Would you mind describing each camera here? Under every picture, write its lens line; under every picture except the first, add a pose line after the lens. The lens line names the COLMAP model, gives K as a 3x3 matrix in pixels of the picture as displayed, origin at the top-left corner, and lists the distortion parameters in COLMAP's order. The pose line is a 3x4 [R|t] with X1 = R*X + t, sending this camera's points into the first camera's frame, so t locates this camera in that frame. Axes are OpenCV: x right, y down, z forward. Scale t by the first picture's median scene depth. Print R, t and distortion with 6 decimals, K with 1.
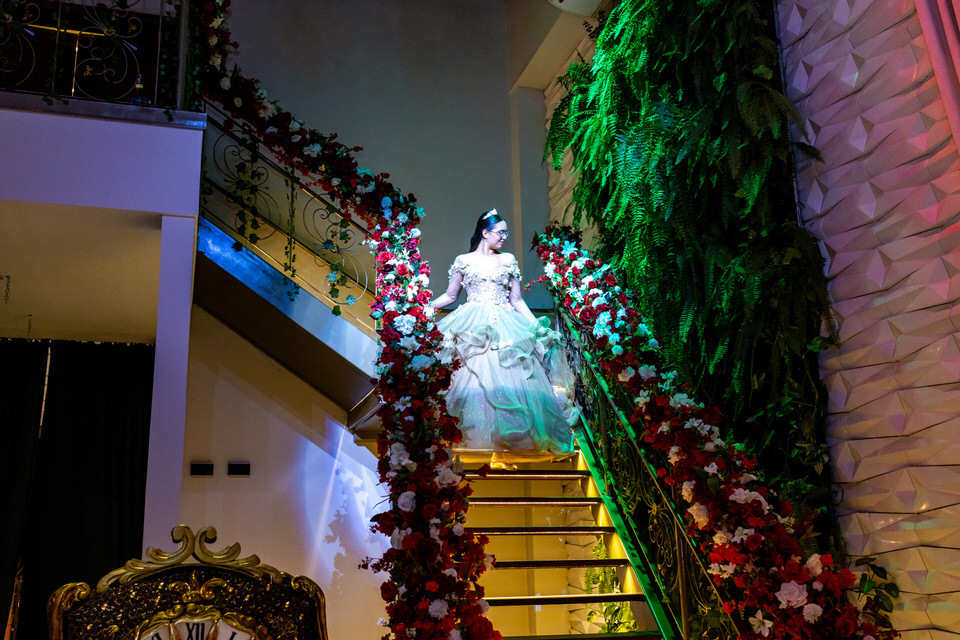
lens RADIAL K [[1015.8, 0, 480.0], [0, 1015.8, 320.0], [0, 0, 1]] dist [0.015042, -0.020543]
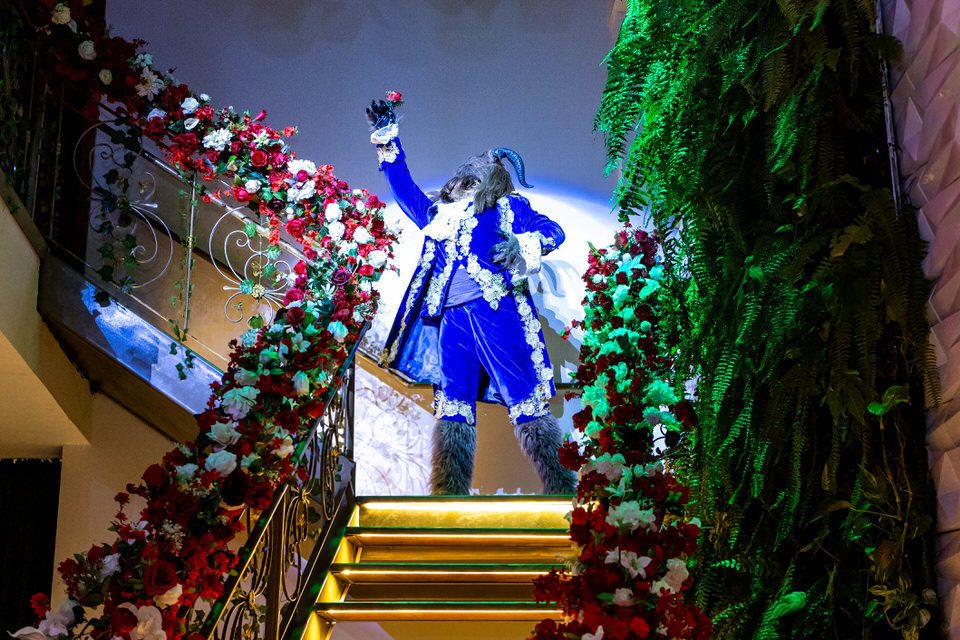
lens RADIAL K [[1541.9, 0, 481.5], [0, 1541.9, 359.1], [0, 0, 1]] dist [0.054901, -0.065199]
pose [[0.964582, -0.055198, -0.257945, 0.327697], [0.045485, 0.998018, -0.043478, 0.026791], [0.259834, 0.030205, 0.965181, 0.158925]]
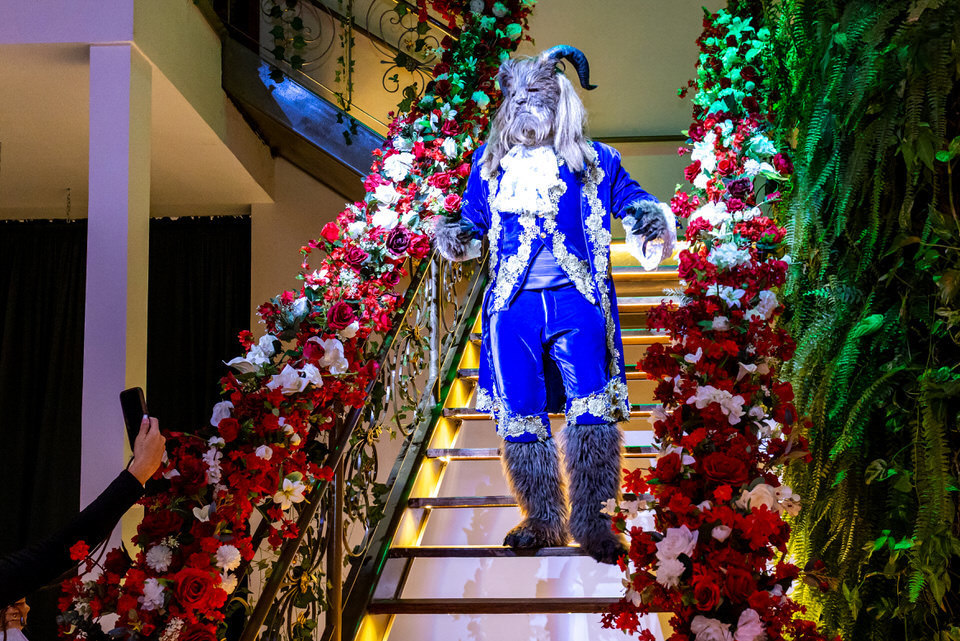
lens RADIAL K [[1410.6, 0, 521.4], [0, 1410.6, 338.6], [0, 0, 1]] dist [0.071260, 0.039138]
pose [[0.941113, -0.034594, -0.336317, 0.361166], [0.077108, 0.990497, 0.113885, 0.018673], [0.329181, -0.133112, 0.934837, 0.094427]]
